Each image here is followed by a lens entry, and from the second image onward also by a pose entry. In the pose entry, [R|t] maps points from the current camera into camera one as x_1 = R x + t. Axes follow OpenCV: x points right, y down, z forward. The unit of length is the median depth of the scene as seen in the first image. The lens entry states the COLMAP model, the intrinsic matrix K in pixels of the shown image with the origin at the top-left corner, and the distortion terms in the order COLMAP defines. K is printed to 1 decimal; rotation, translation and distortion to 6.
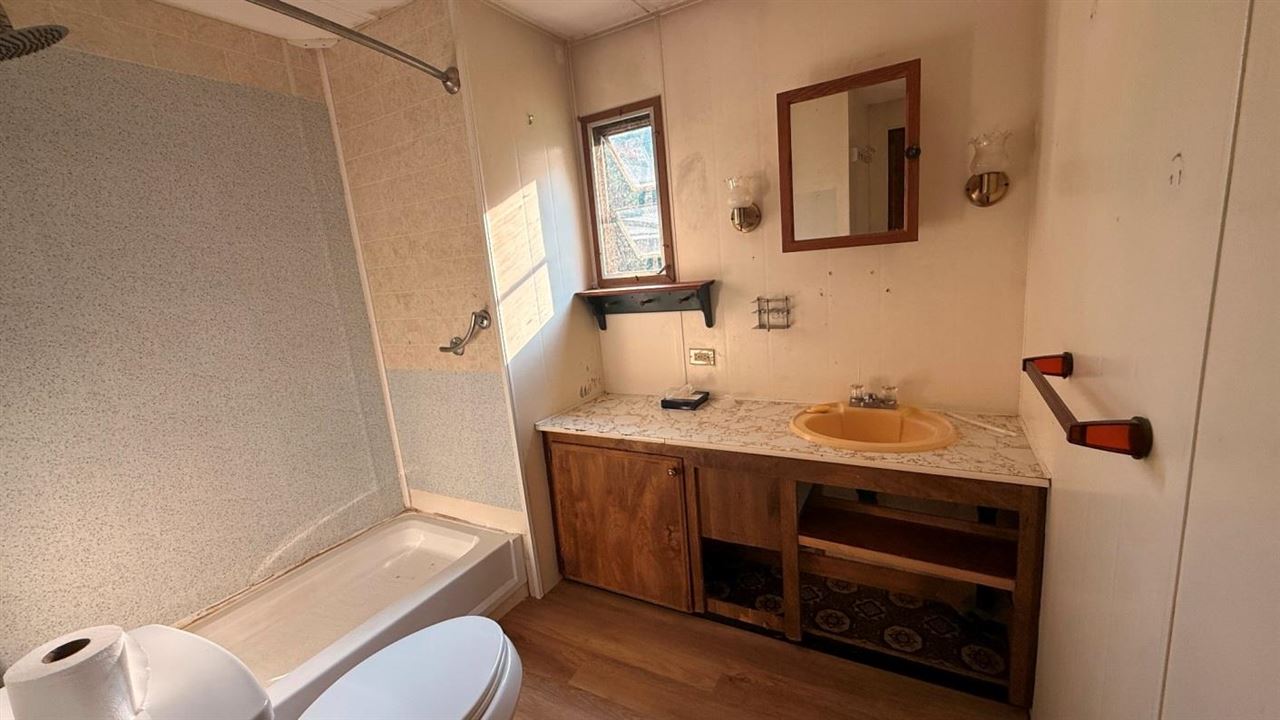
lens RADIAL K [[510.7, 0, 641.8], [0, 510.7, 360.6], [0, 0, 1]] dist [-0.004361, -0.000226]
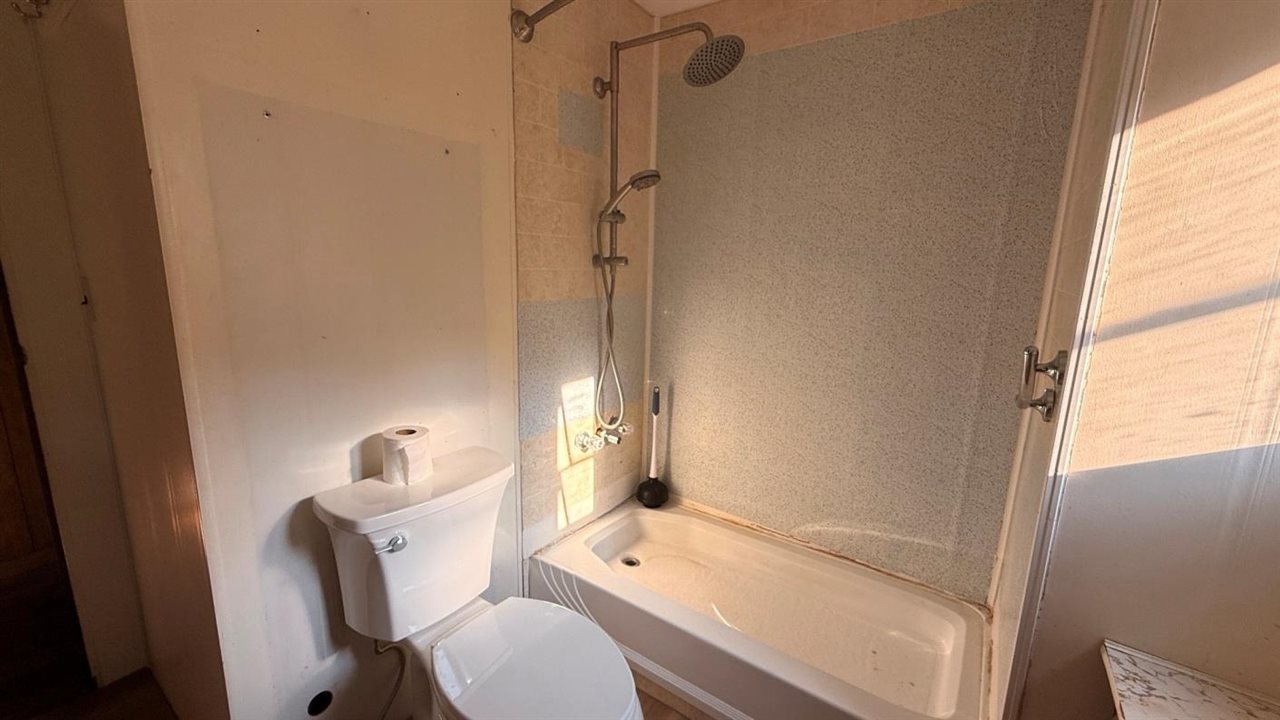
lens RADIAL K [[510.7, 0, 640.7], [0, 510.7, 361.4], [0, 0, 1]] dist [-0.004361, -0.000226]
pose [[-0.109066, 0.276133, -0.954911, 0.177697], [-0.203652, 0.934058, 0.293363, -0.142272], [0.972949, 0.226466, -0.045639, 0.627570]]
